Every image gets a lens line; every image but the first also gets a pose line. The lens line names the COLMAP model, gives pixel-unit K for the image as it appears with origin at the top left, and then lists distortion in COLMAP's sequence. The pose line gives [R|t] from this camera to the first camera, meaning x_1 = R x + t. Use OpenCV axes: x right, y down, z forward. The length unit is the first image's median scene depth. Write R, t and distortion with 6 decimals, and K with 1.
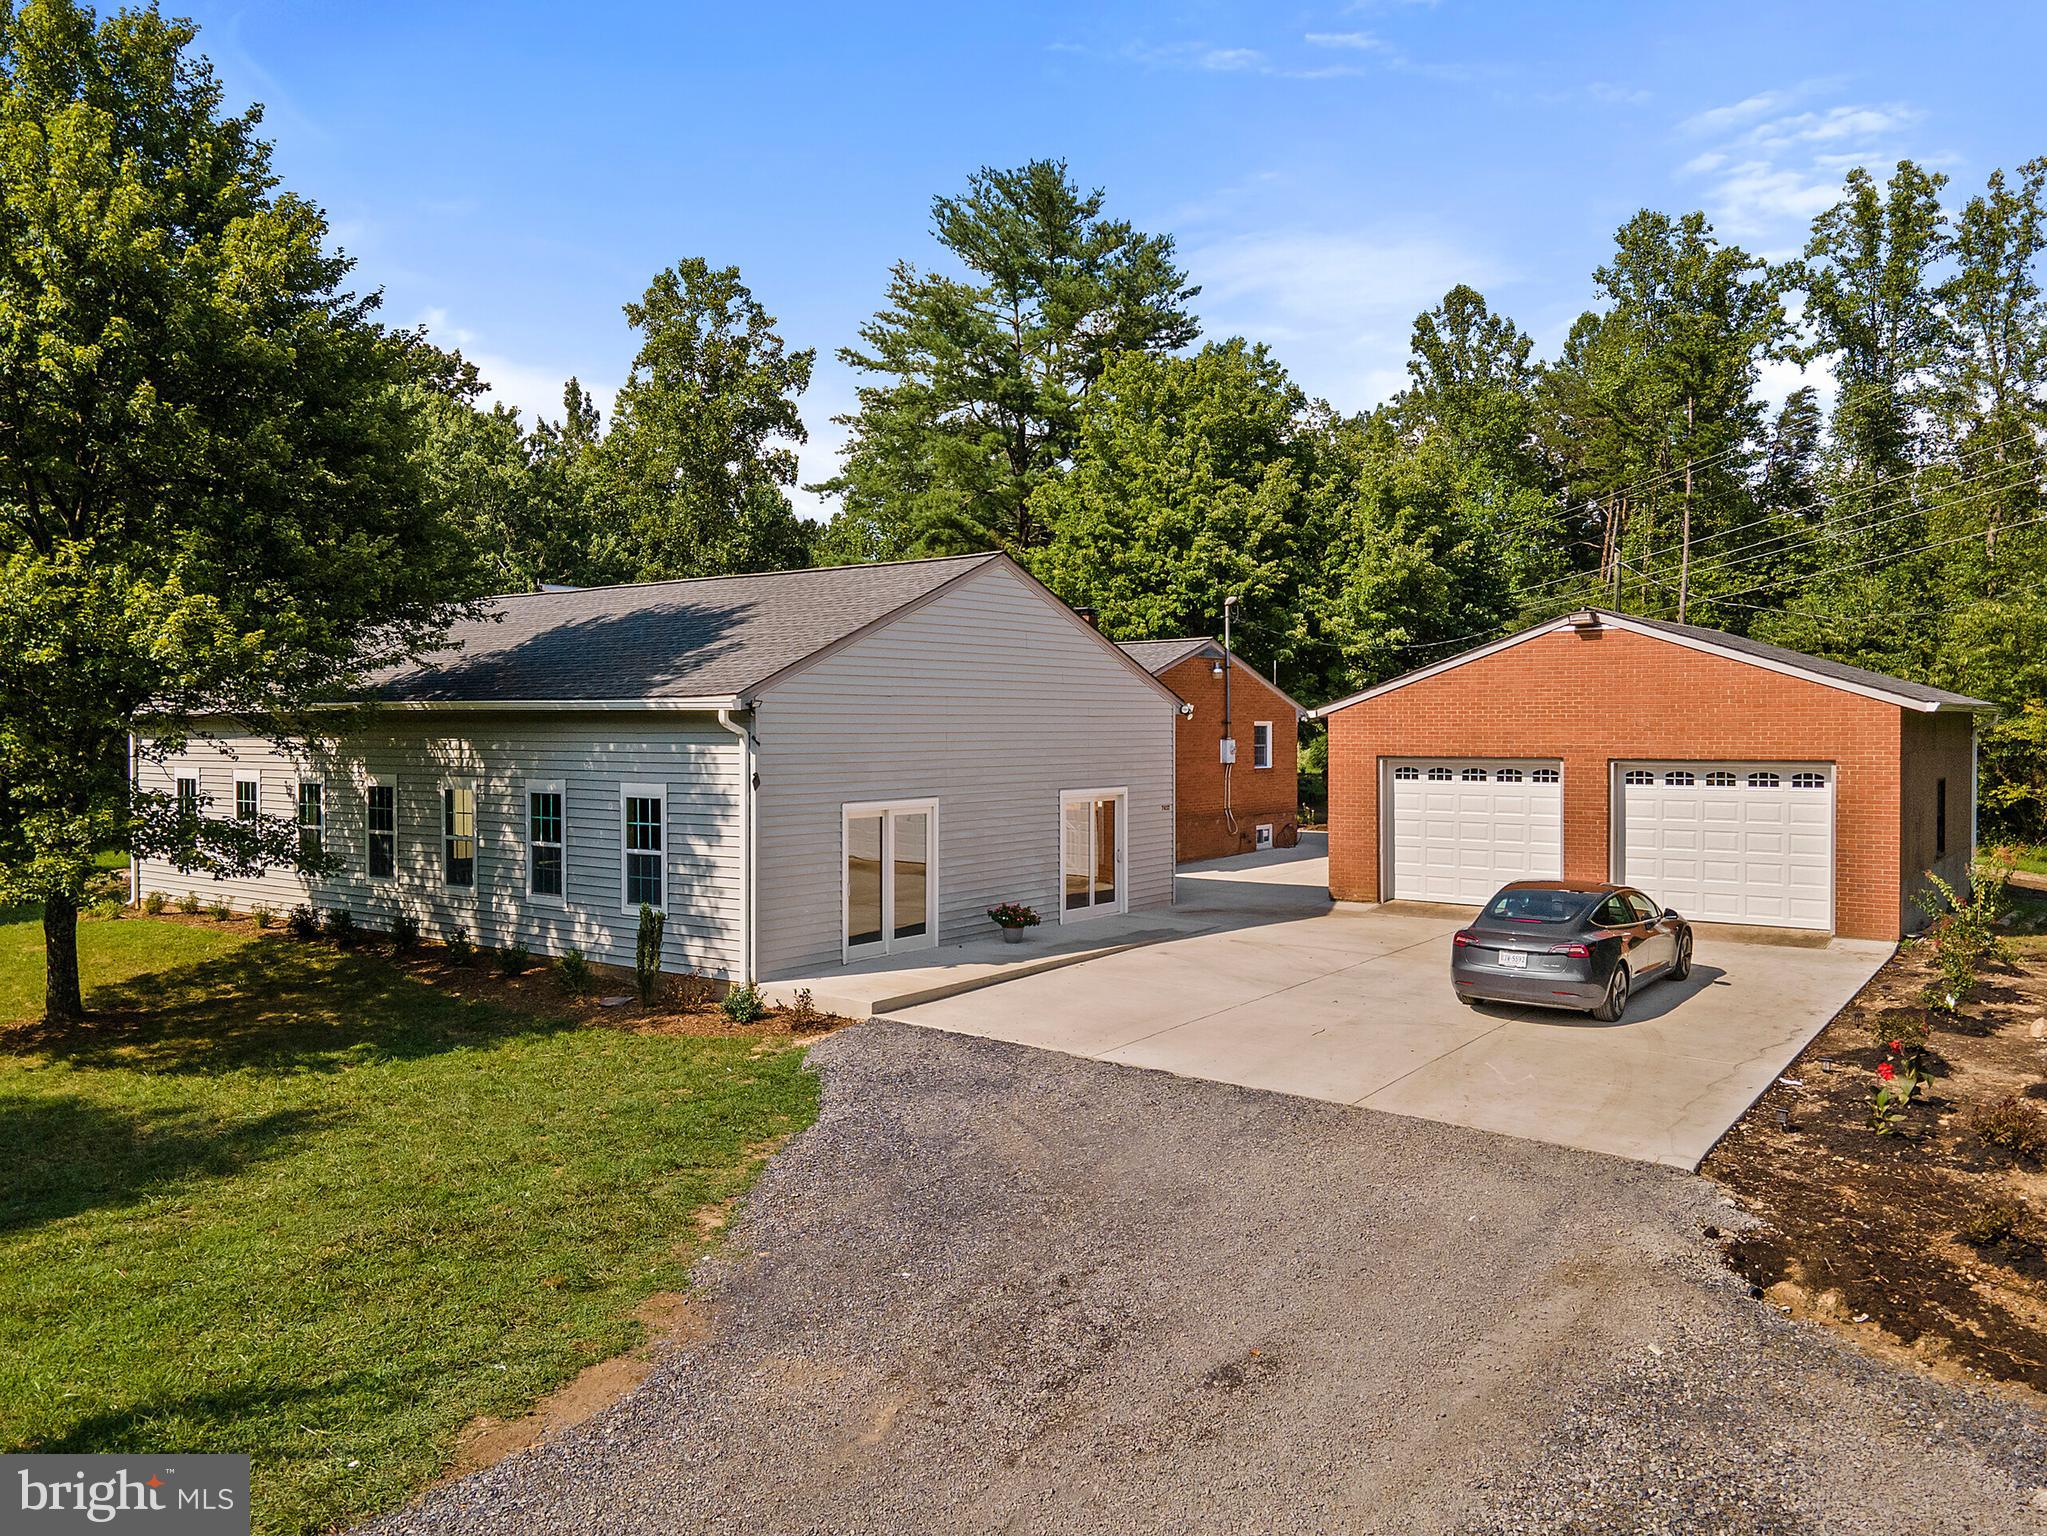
lens RADIAL K [[1486.9, 0, 1012.2], [0, 1486.9, 743.0], [0, 0, 1]] dist [0.000214, 0.057429]
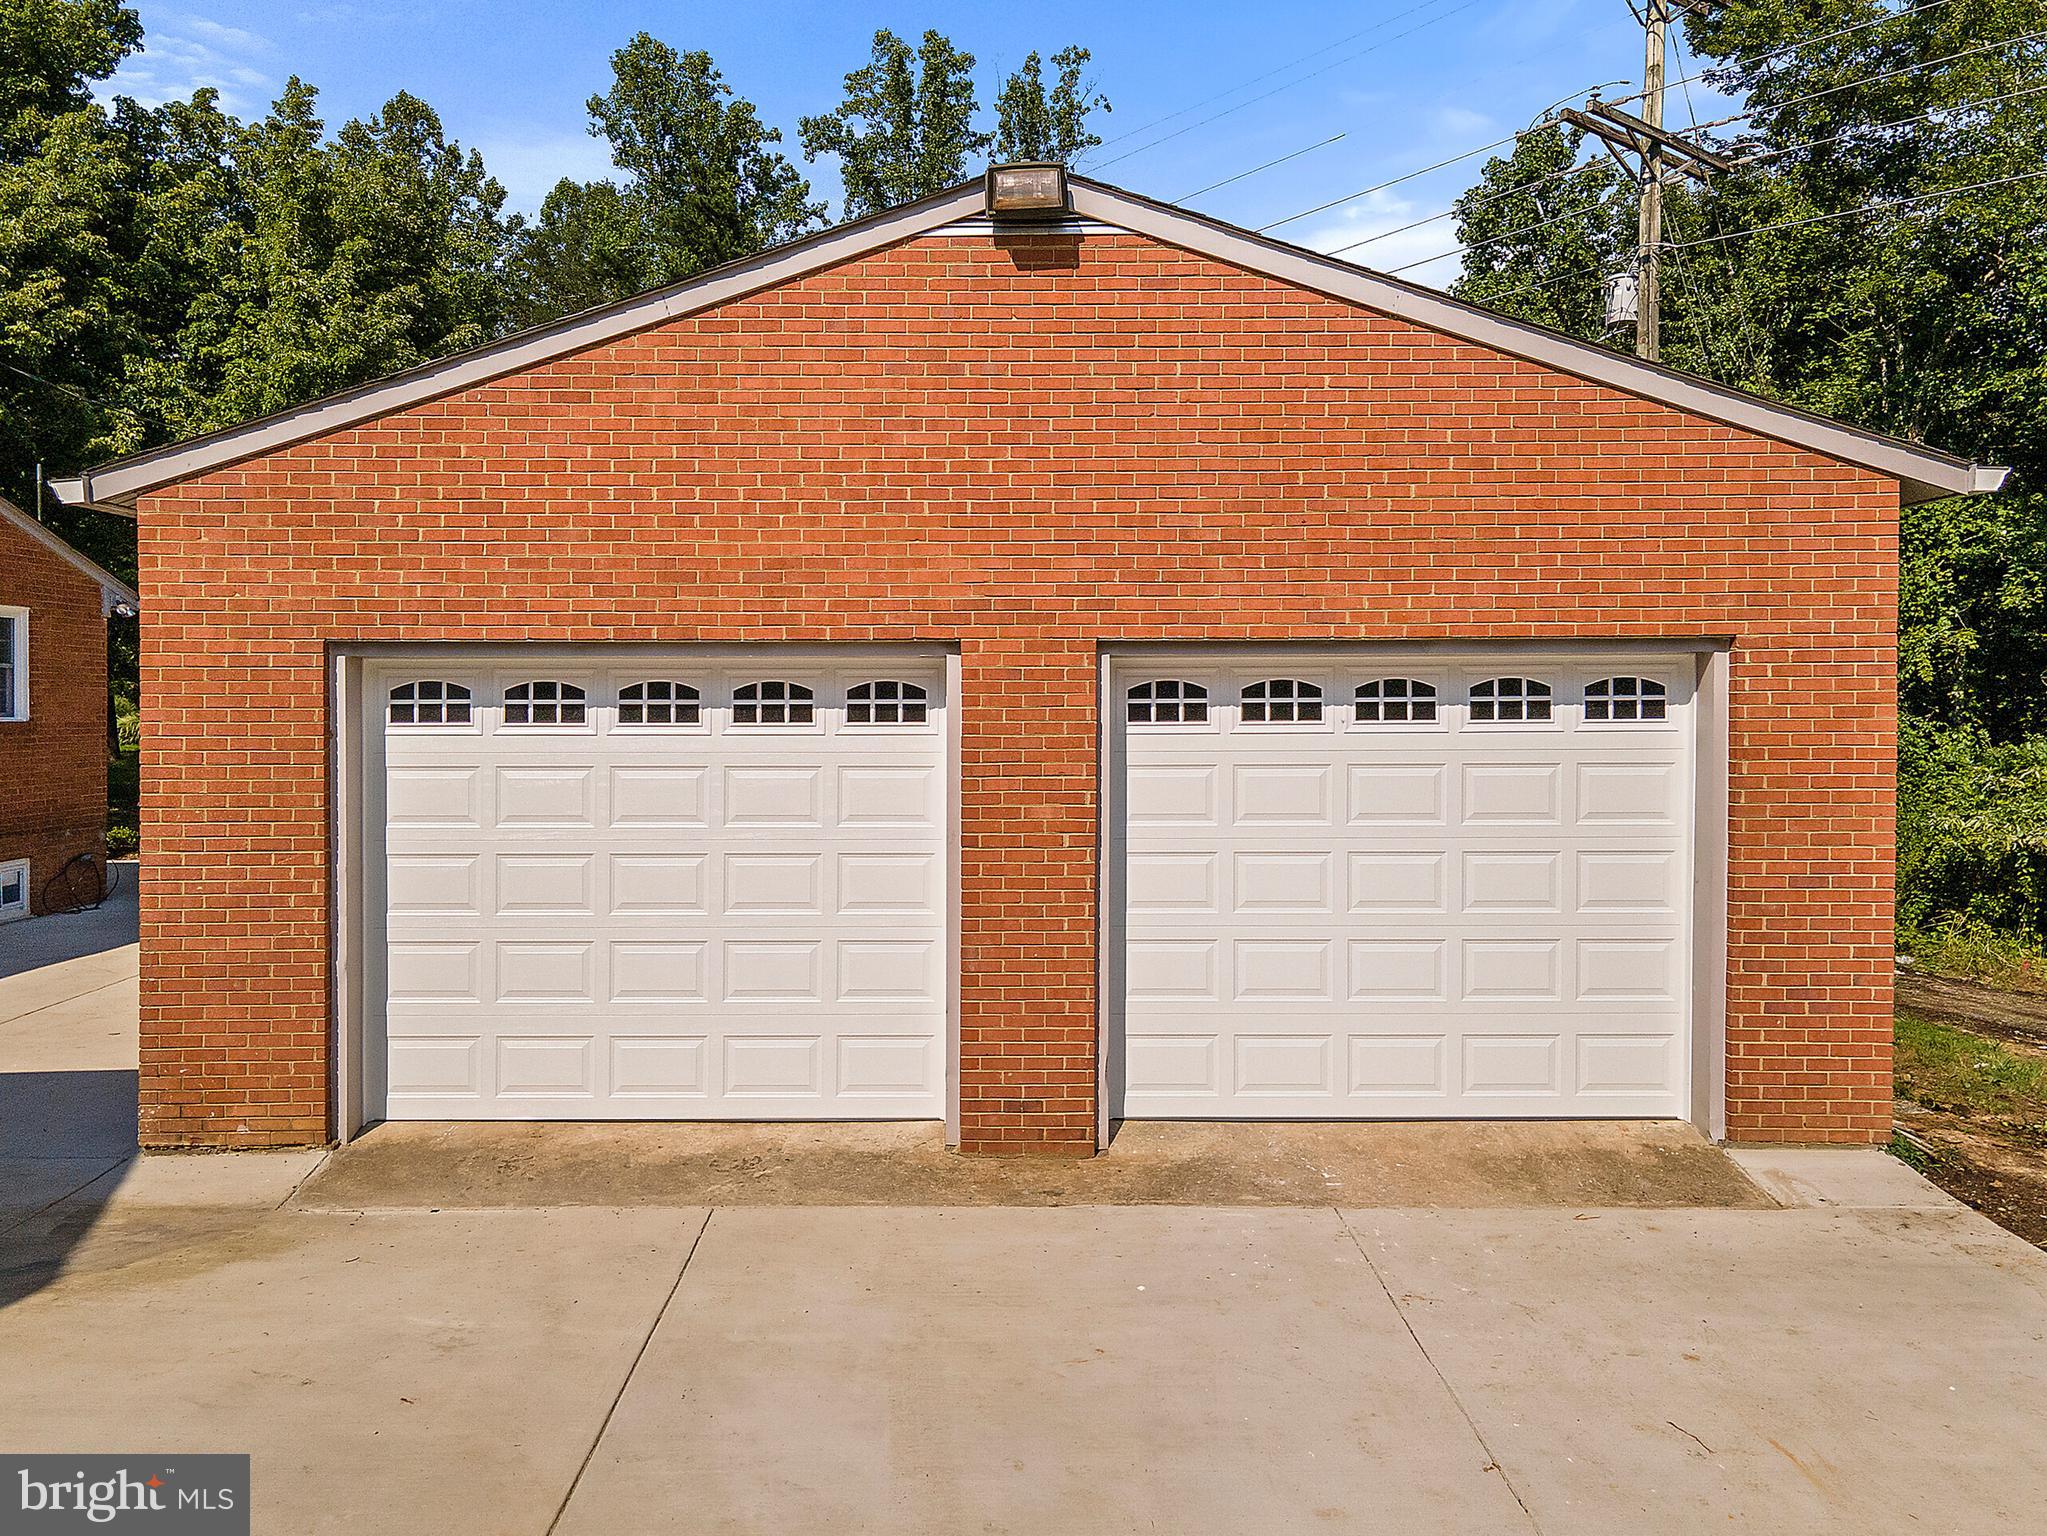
lens RADIAL K [[1486.9, 0, 1012.2], [0, 1486.9, 743.0], [0, 0, 1]] dist [0.000214, 0.057429]
pose [[0.772191, -0.015749, 0.635195, 0.121484], [0.006538, 0.999837, 0.016843, 0.017762], [-0.635356, -0.008853, 0.772168, 0.510012]]
